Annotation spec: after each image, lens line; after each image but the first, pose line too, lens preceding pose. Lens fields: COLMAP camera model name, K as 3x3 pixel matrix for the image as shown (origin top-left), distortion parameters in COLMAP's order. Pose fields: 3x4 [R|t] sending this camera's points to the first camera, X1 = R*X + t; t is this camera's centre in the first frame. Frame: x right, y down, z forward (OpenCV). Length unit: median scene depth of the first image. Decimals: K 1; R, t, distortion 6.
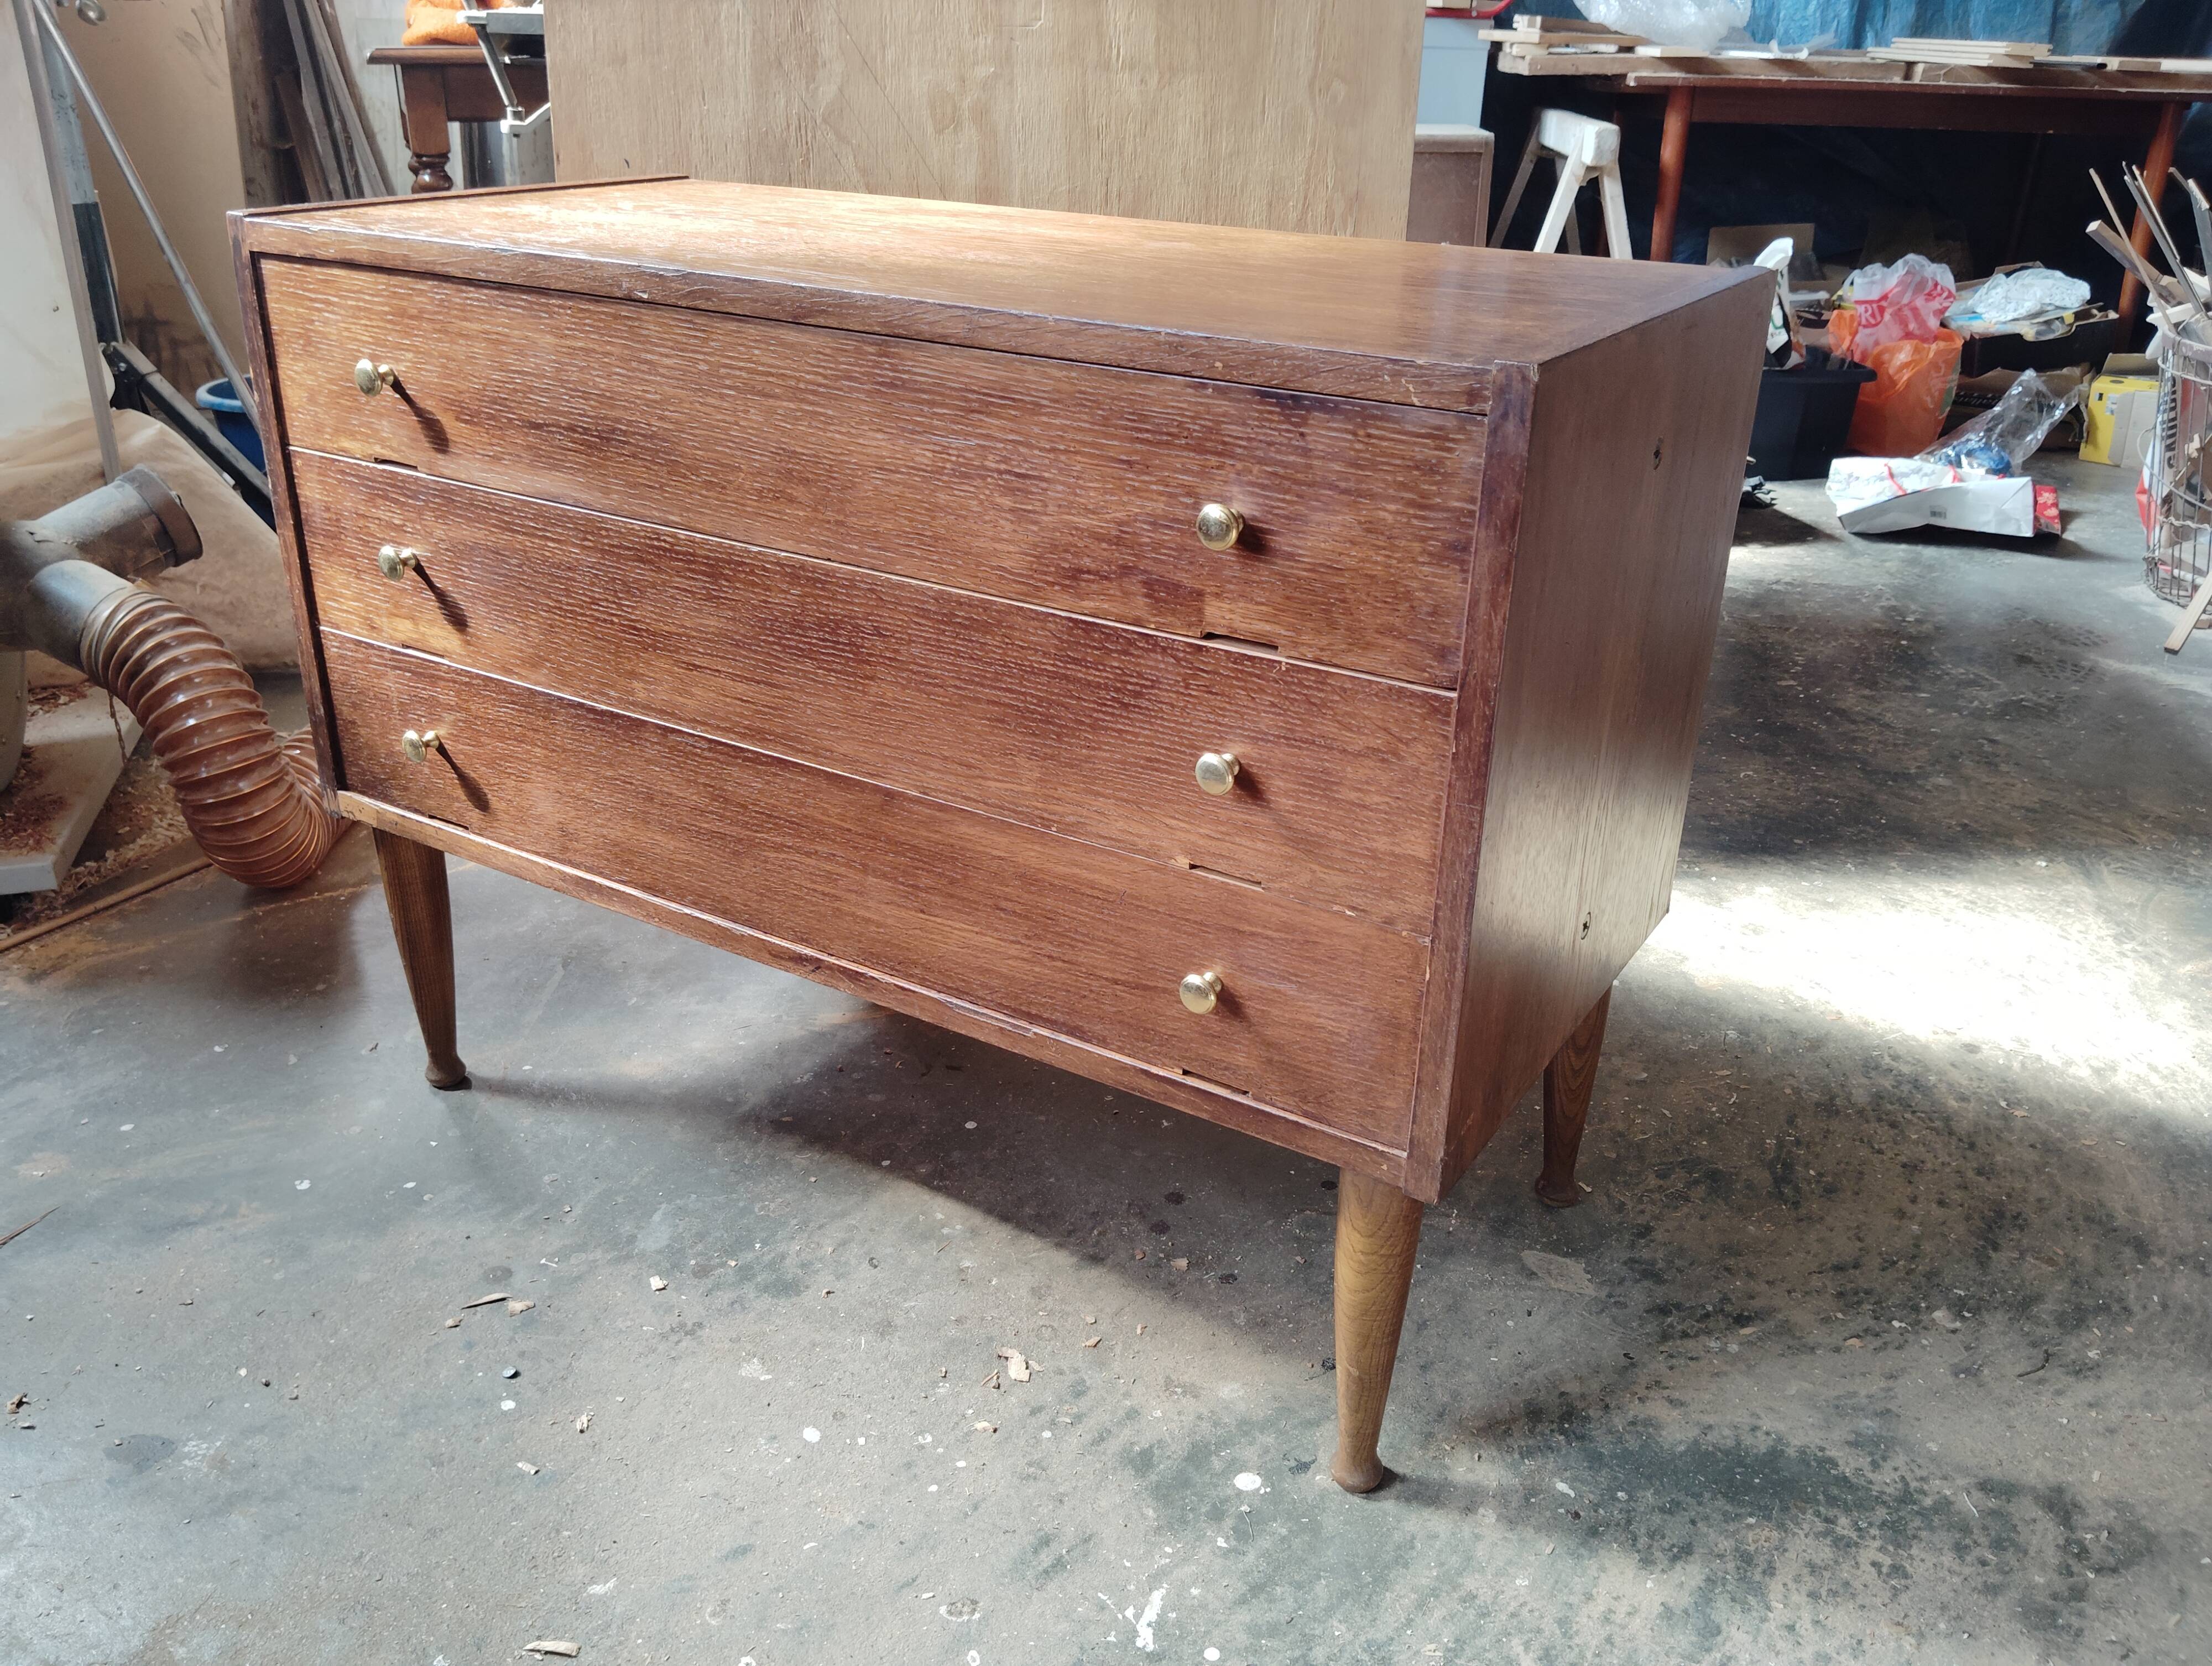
lens RADIAL K [[1803.5, 0, 1113.2], [0, 1803.5, 835.5], [0, 0, 1]] dist [0.077480, -0.167364]
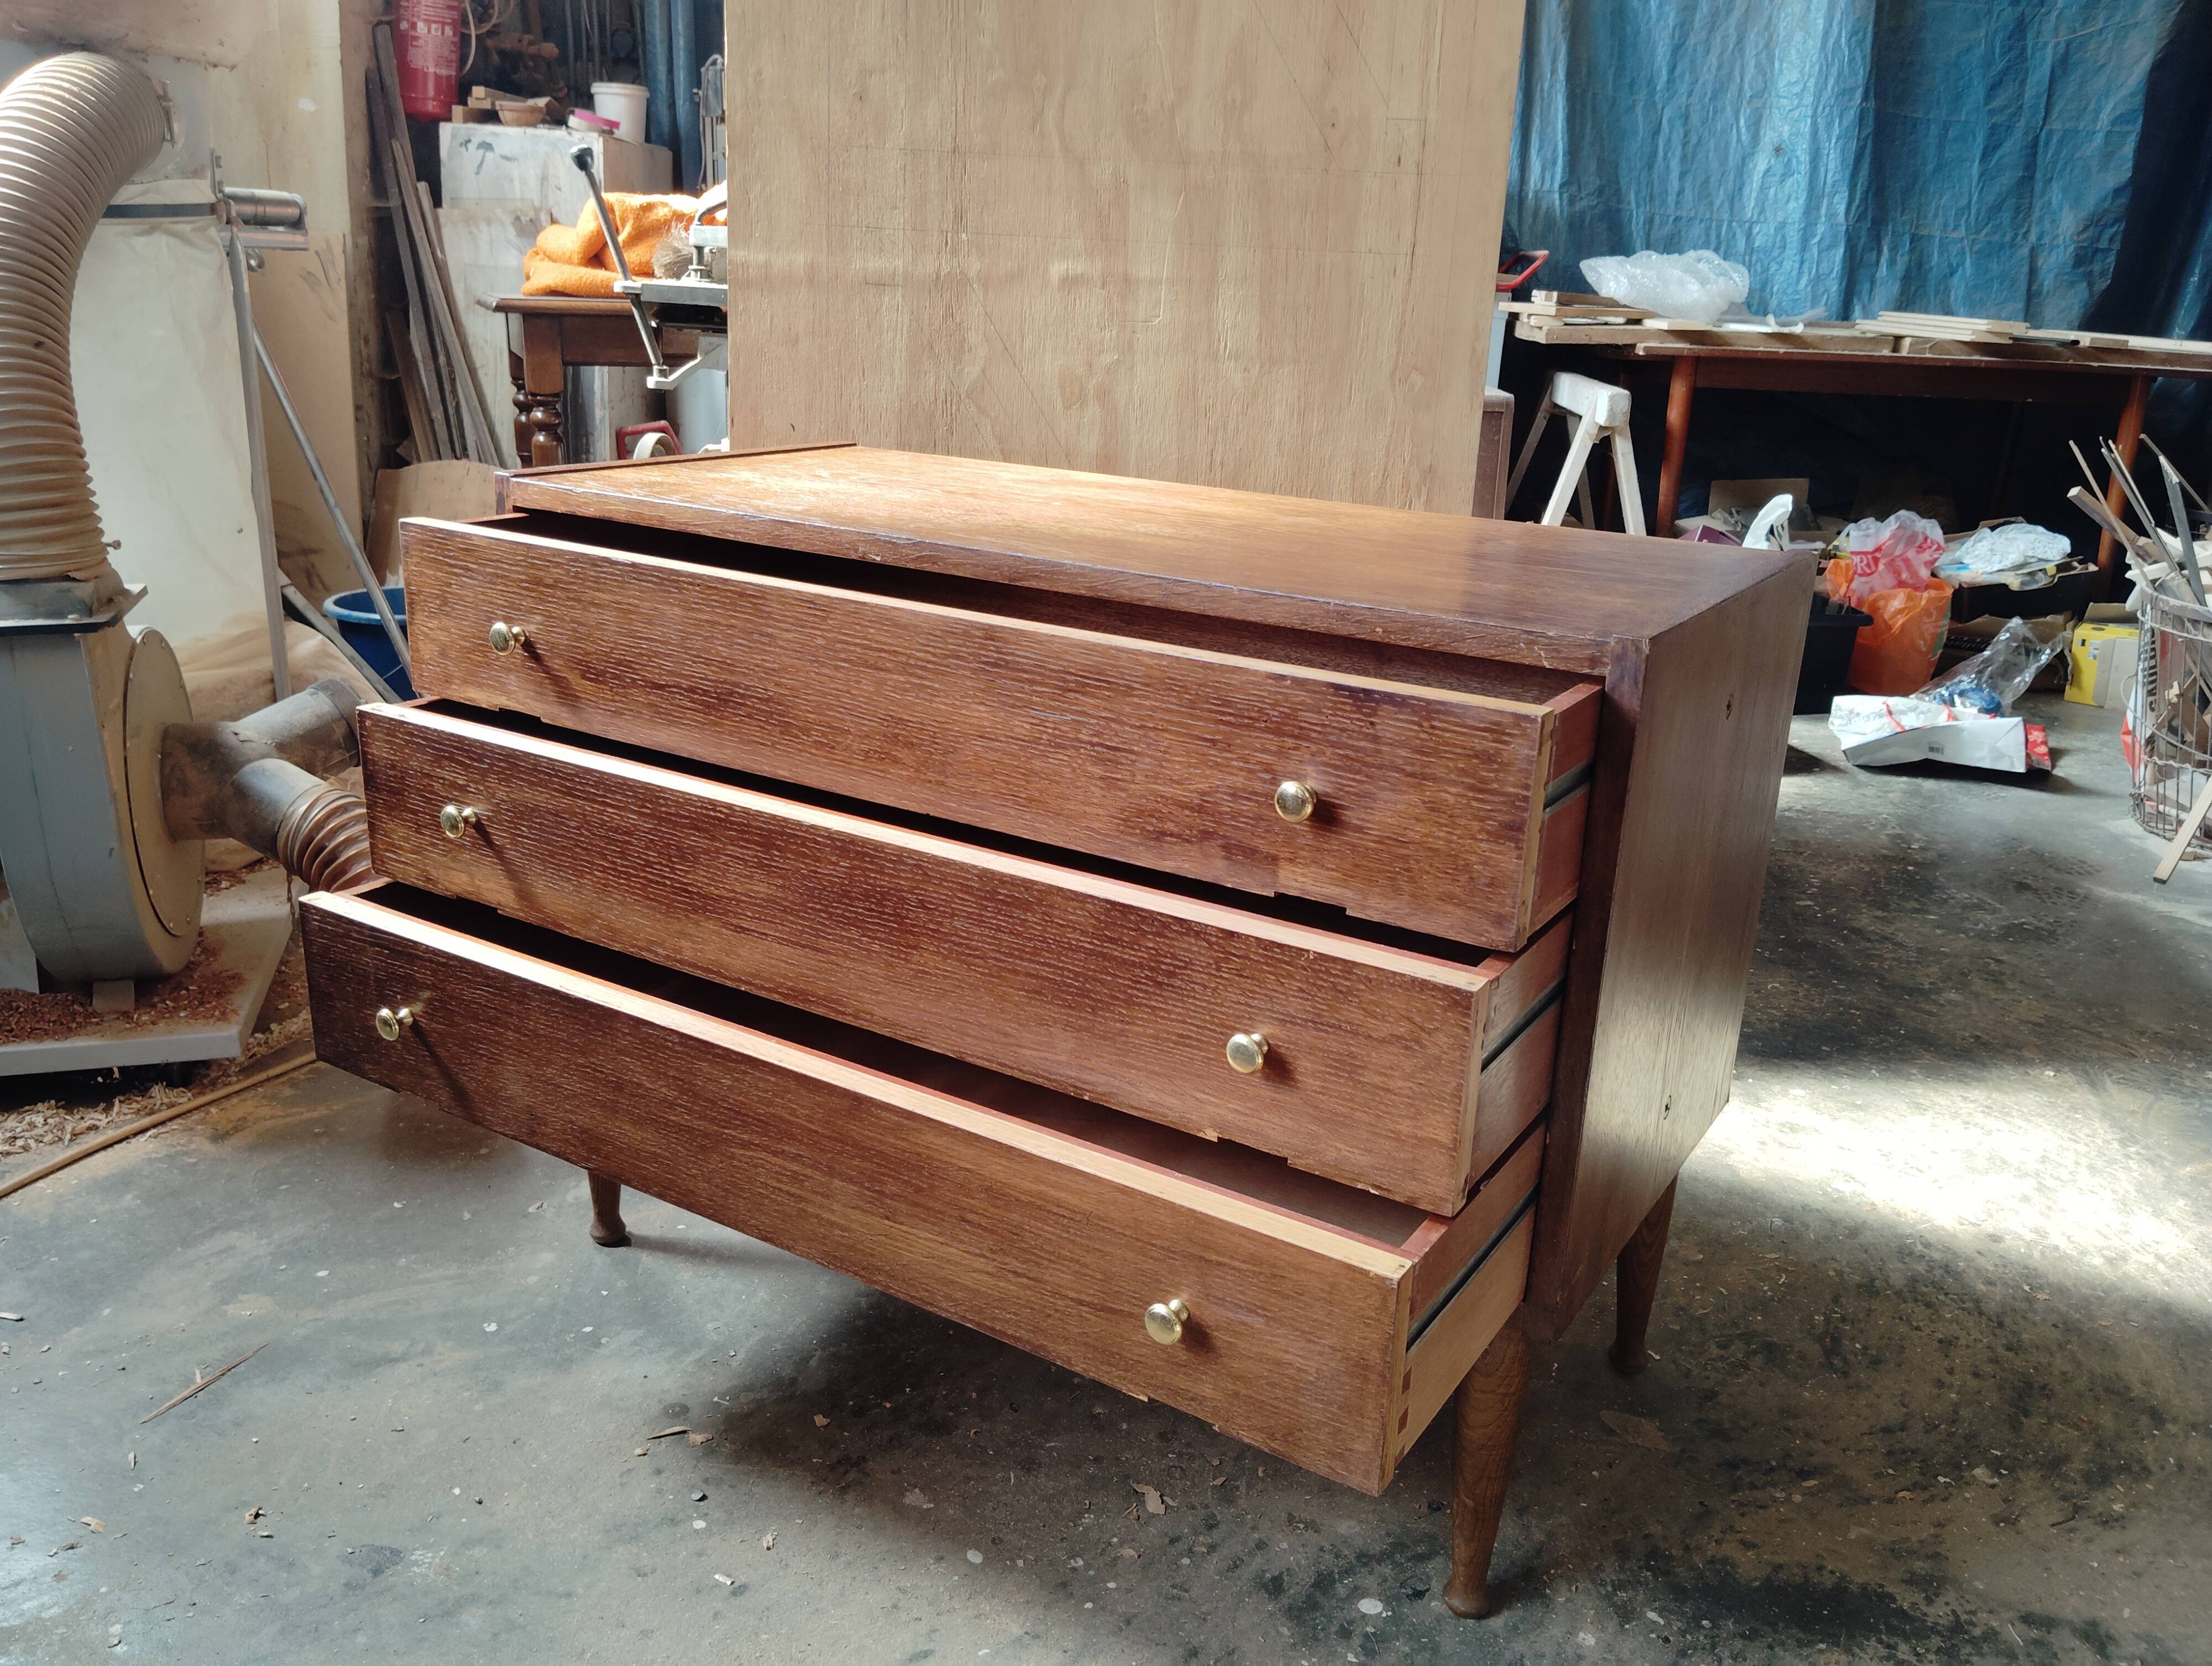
lens RADIAL K [[1801.9, 0, 1112.1], [0, 1801.9, 835.5], [0, 0, 1]] dist [0.076419, -0.169035]
pose [[0.999773, 0.021104, 0.002982, -0.079723], [-0.020624, 0.993221, -0.114400, 0.014597], [-0.005376, 0.114313, 0.993430, -0.129260]]
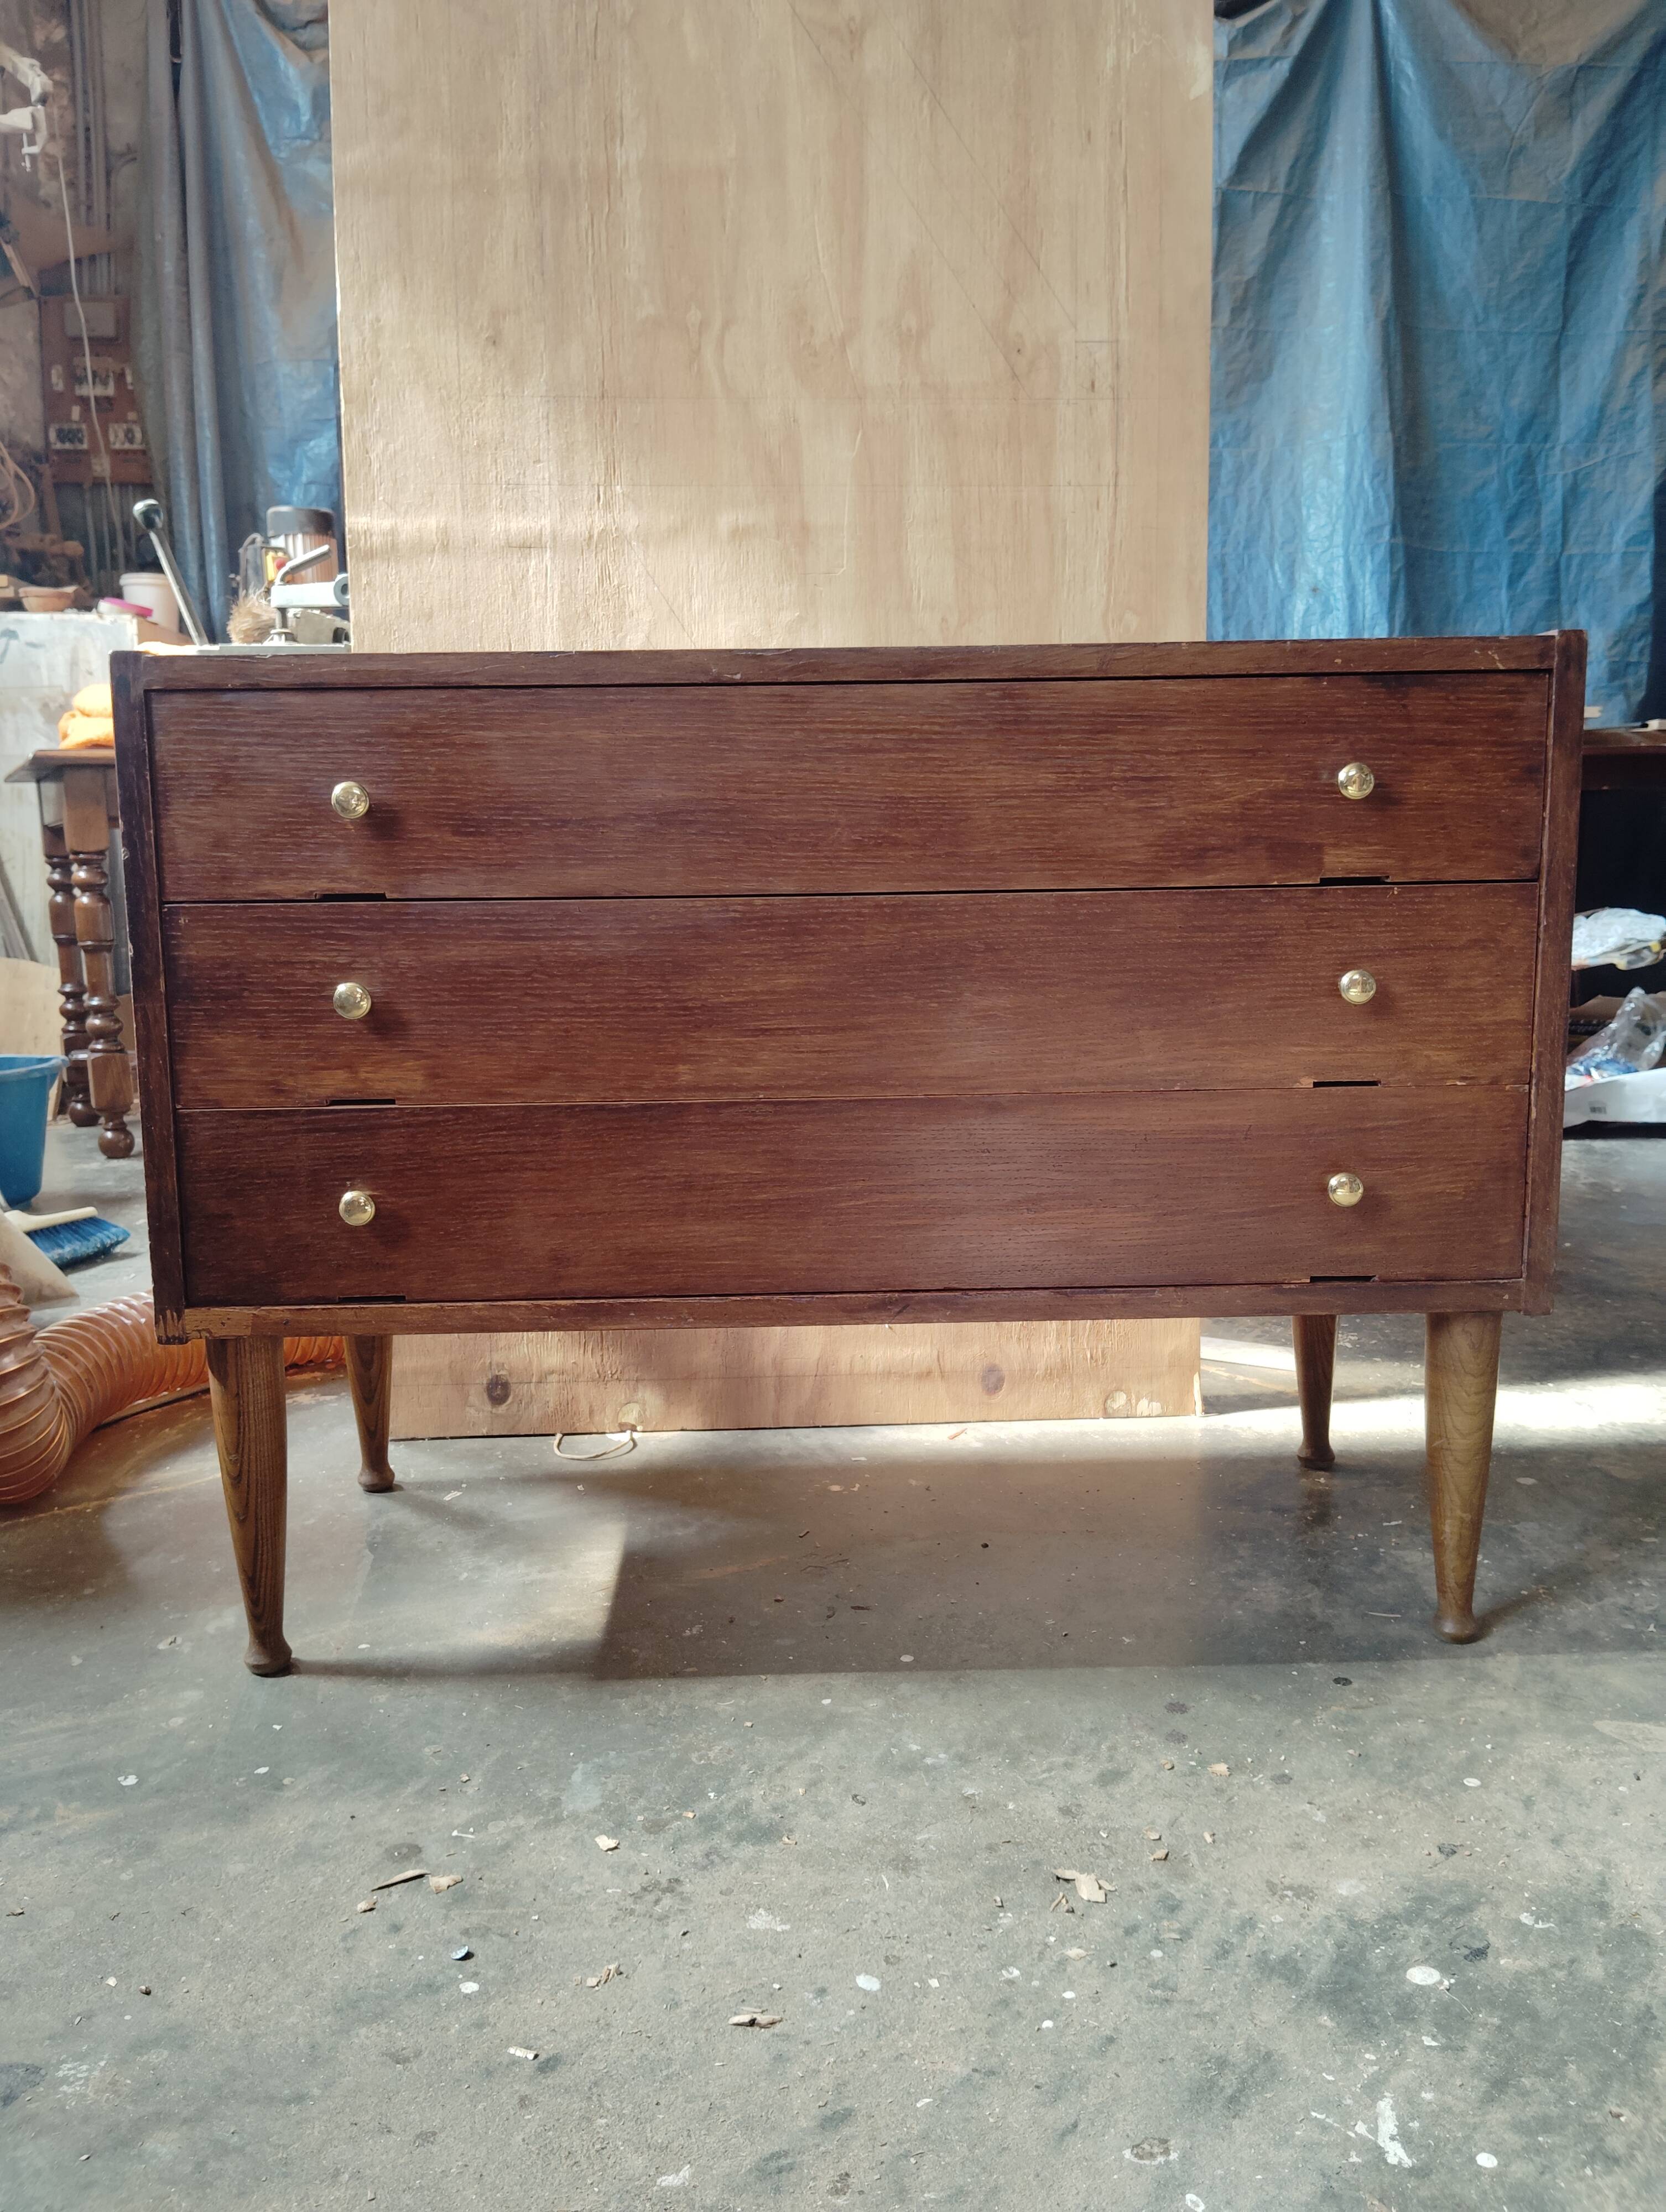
lens RADIAL K [[1805.3, 0, 827.1], [0, 1805.3, 1096.7], [0, 0, 1]] dist [0.079618, -0.169829]
pose [[0.993022, -0.052661, 0.105520, -0.208300], [0.079901, 0.958531, -0.273560, 0.148236], [-0.086738, 0.280082, 0.956049, 0.114725]]
